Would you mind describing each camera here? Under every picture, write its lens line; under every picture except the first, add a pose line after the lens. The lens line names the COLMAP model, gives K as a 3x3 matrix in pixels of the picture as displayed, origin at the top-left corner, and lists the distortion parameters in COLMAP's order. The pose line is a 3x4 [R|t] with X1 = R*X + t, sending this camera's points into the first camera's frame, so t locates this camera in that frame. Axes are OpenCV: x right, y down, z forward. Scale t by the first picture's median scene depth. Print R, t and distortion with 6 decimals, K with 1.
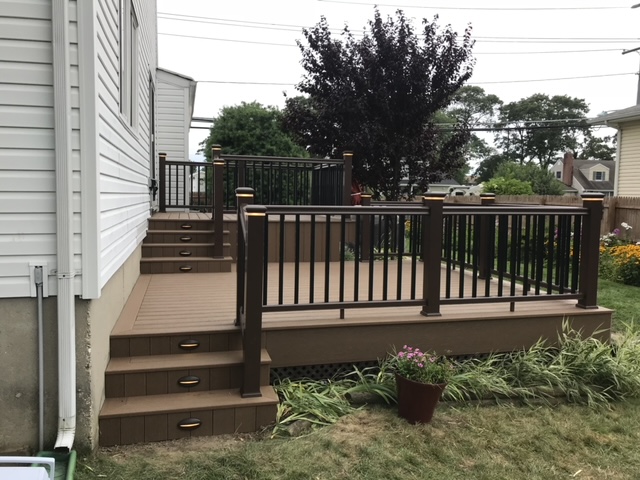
lens RADIAL K [[516.1, 0, 320.0], [0, 516.1, 240.0], [0, 0, 1]] dist [-0.003099, -0.000780]
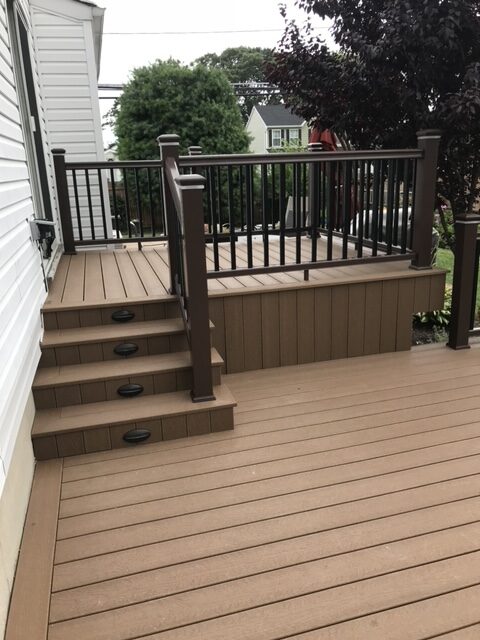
lens RADIAL K [[516.1, 0, 240.0], [0, 516.1, 320.0], [0, 0, 1]] dist [-0.003099, -0.000780]
pose [[0.998280, -0.058429, -0.004873, -0.081065], [0.058196, 0.977299, 0.203718, -0.063640], [-0.007140, -0.203651, 0.979018, 0.289043]]
